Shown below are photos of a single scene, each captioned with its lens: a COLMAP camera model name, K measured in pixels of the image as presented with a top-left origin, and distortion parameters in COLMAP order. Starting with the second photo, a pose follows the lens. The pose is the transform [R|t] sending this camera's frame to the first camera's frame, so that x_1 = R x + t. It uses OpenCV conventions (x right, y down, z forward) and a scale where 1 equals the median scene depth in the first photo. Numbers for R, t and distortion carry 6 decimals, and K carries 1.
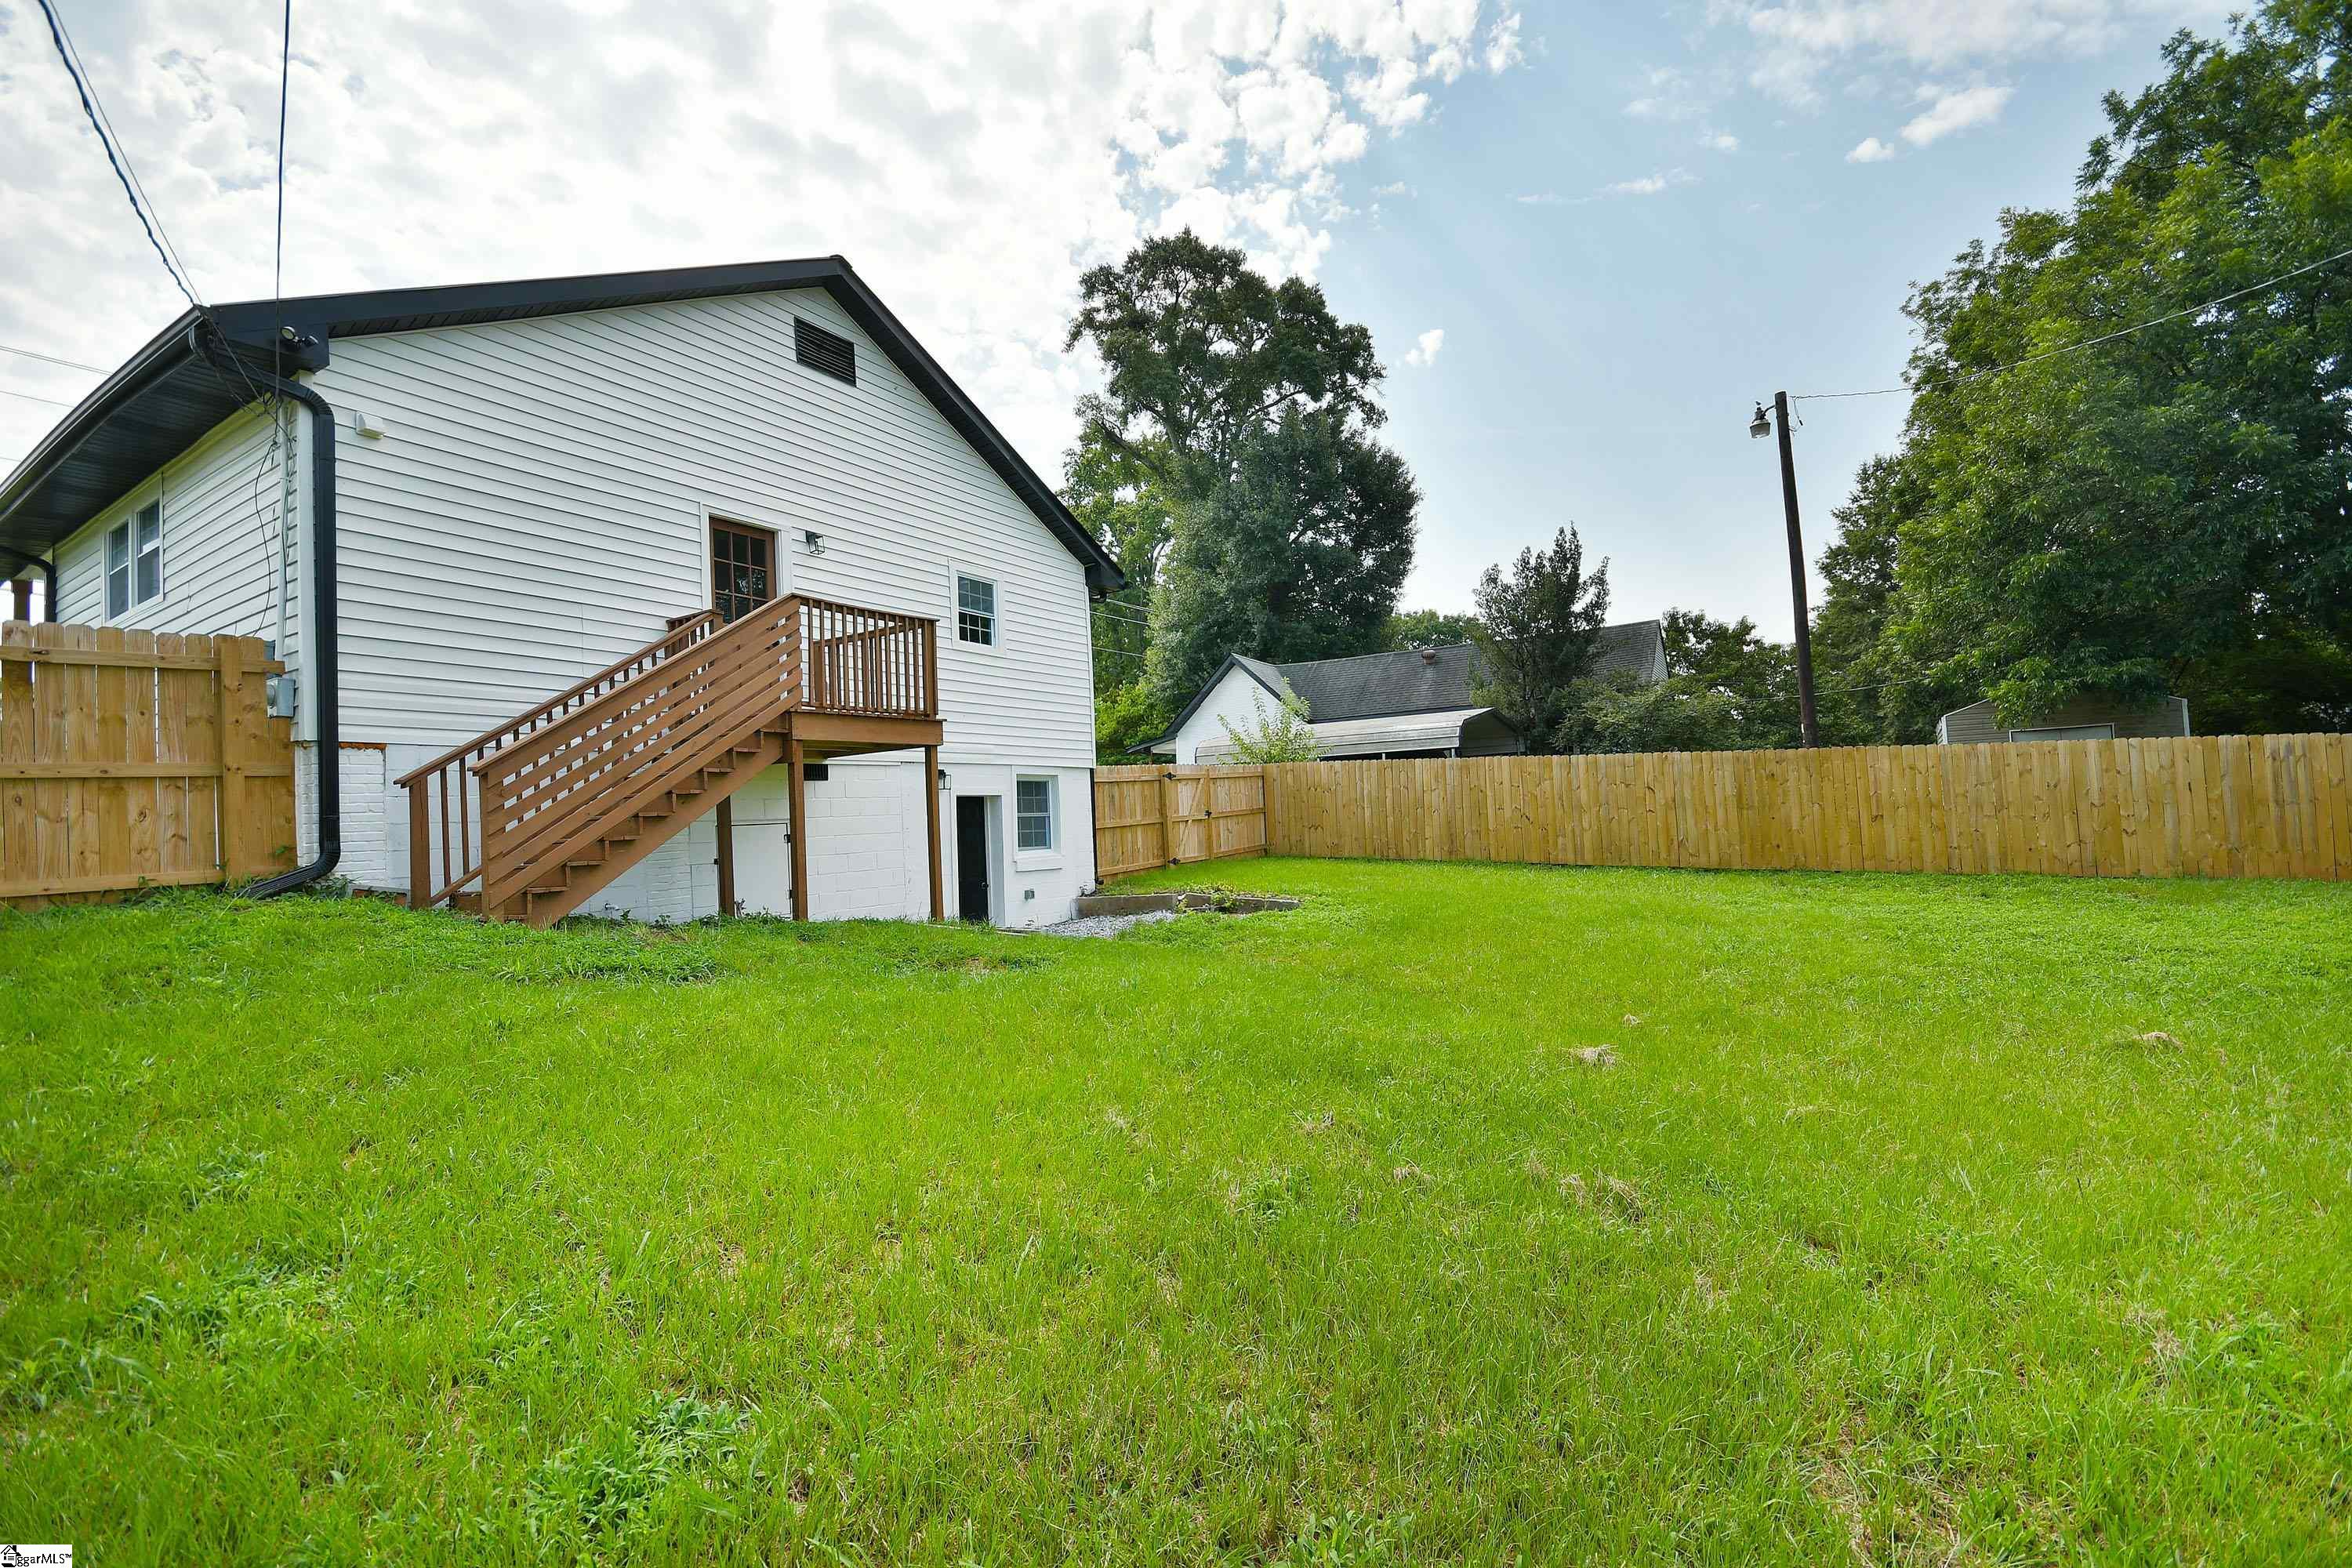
lens RADIAL K [[1028.5, 0, 1175.4], [0, 1028.5, 811.0], [0, 0, 1]] dist [-0.005416, -0.000522]
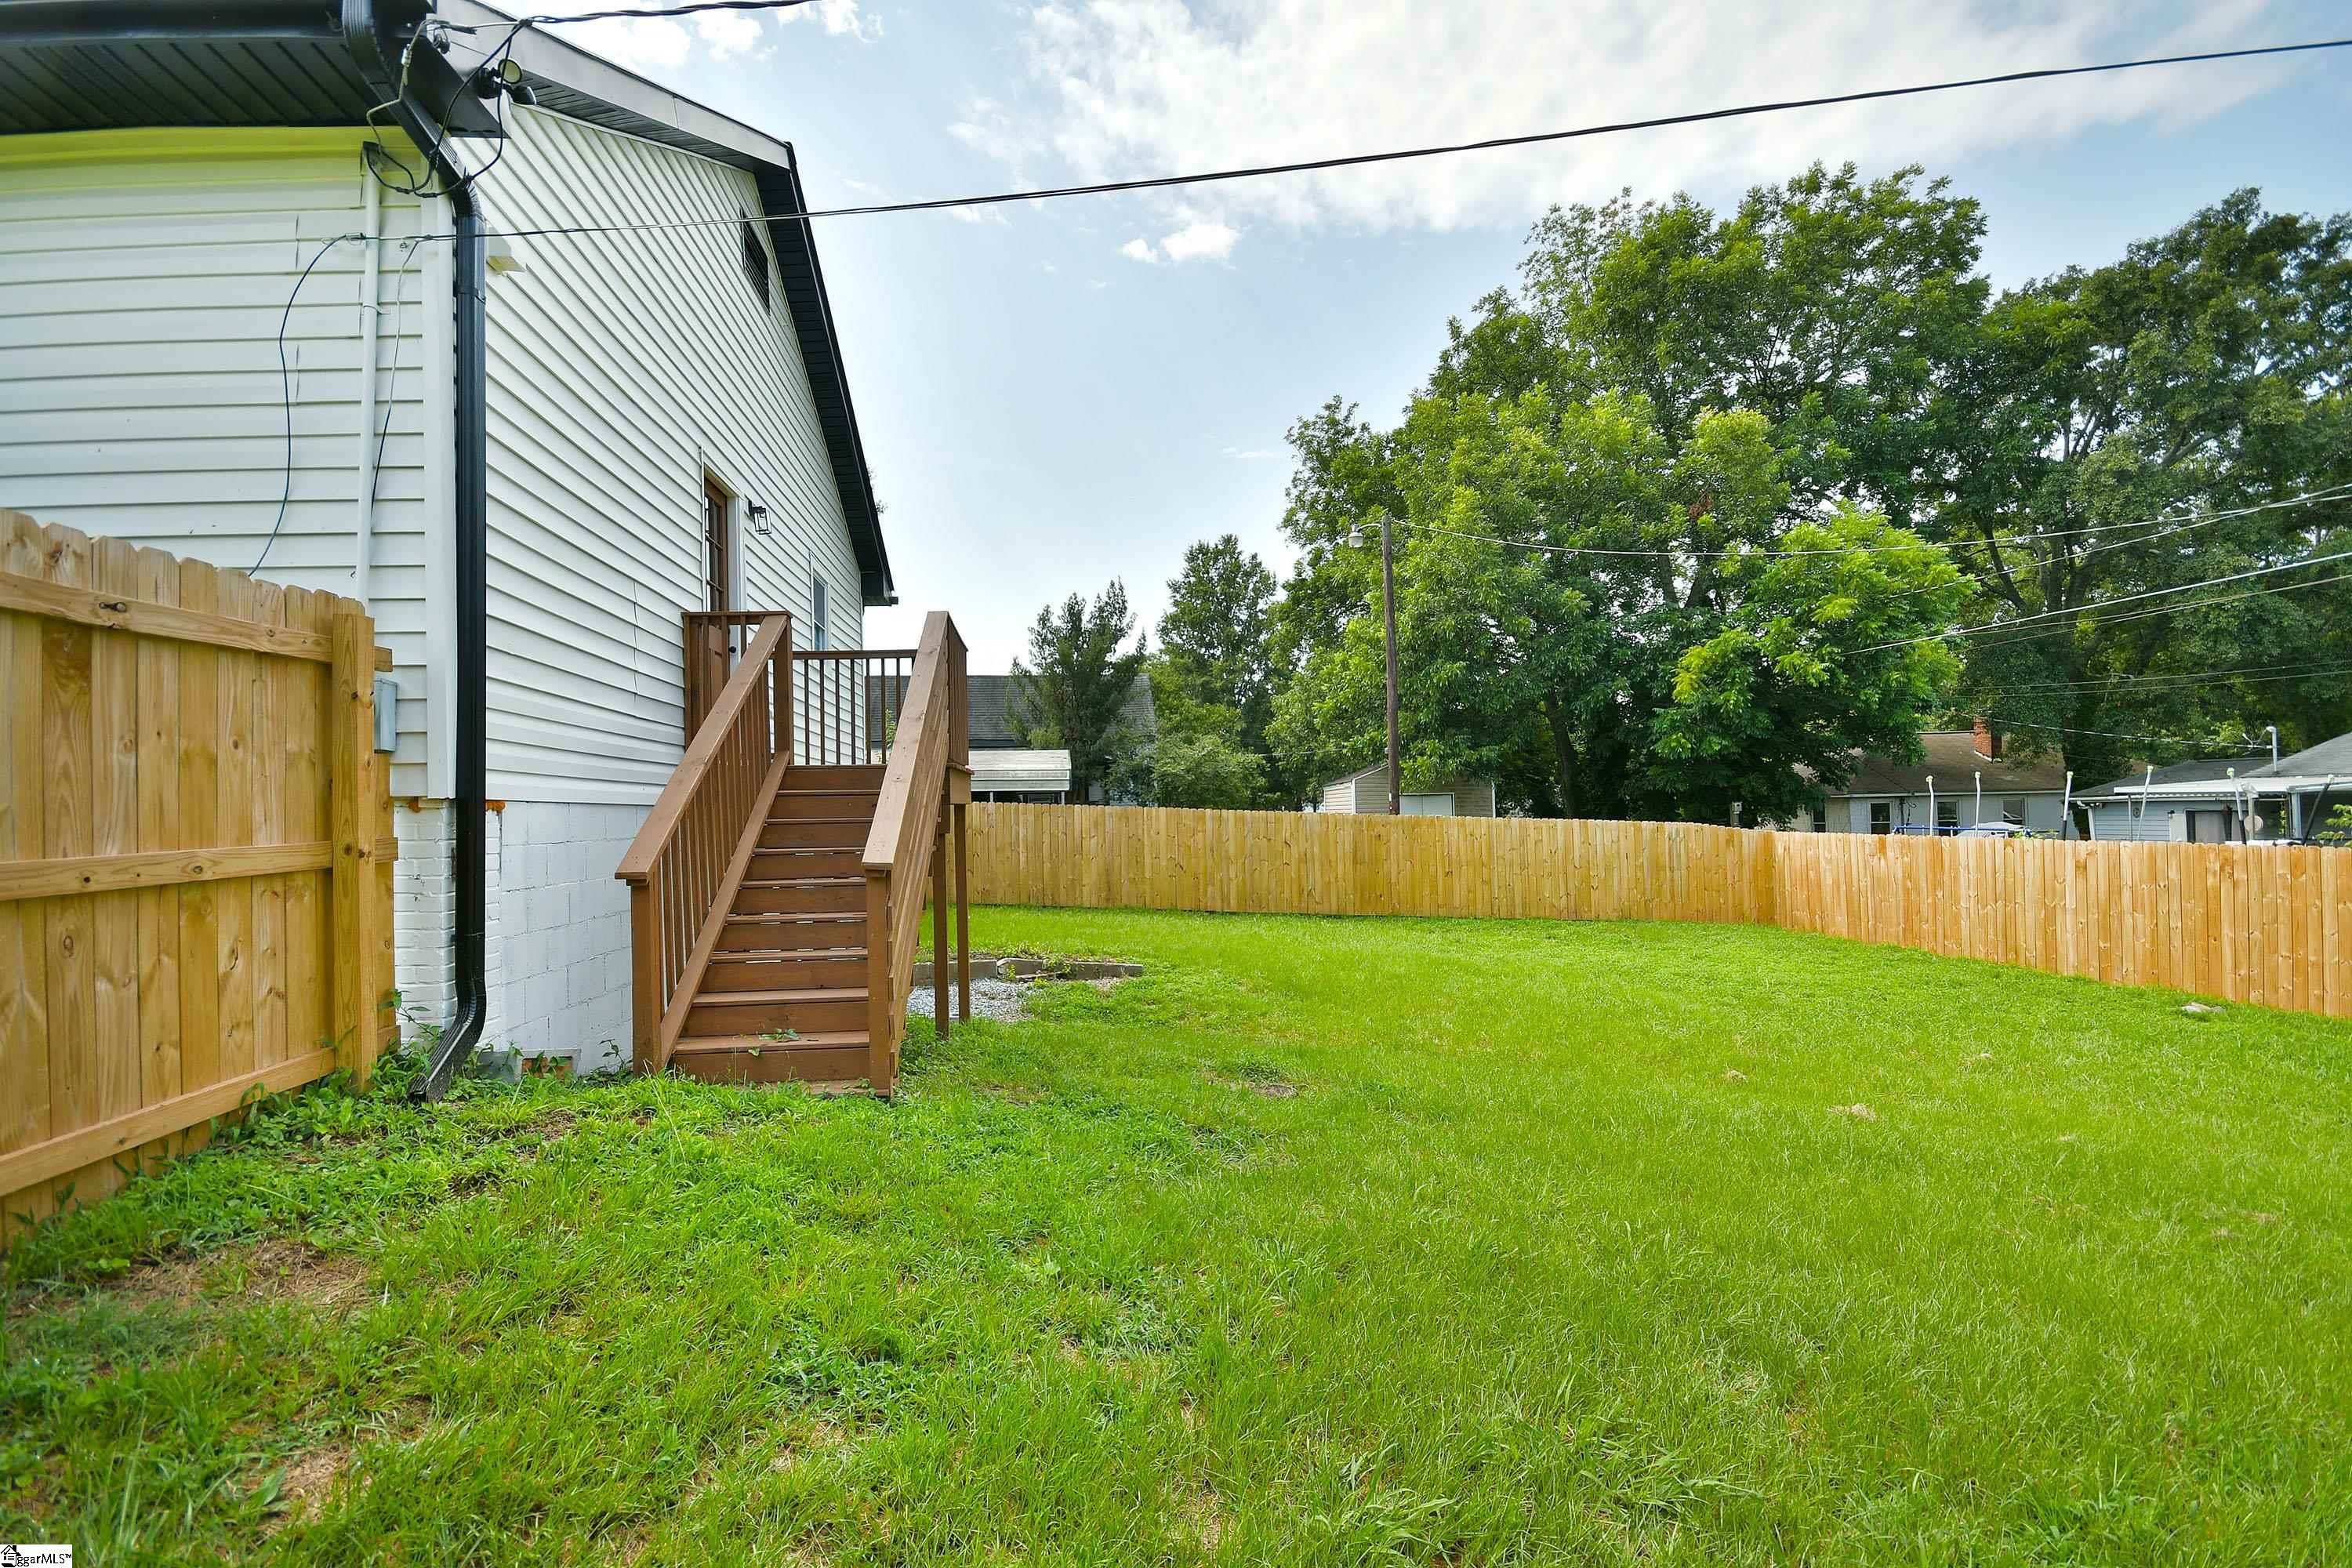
lens RADIAL K [[1060.5, 0, 1176.2], [0, 1060.5, 816.0], [0, 0, 1]] dist [-0.001343, -0.000092]
pose [[0.833249, 0.039845, 0.551460, -0.311572], [-0.031158, 0.999199, -0.025116, -0.021565], [-0.552019, 0.003746, 0.833823, 0.117161]]
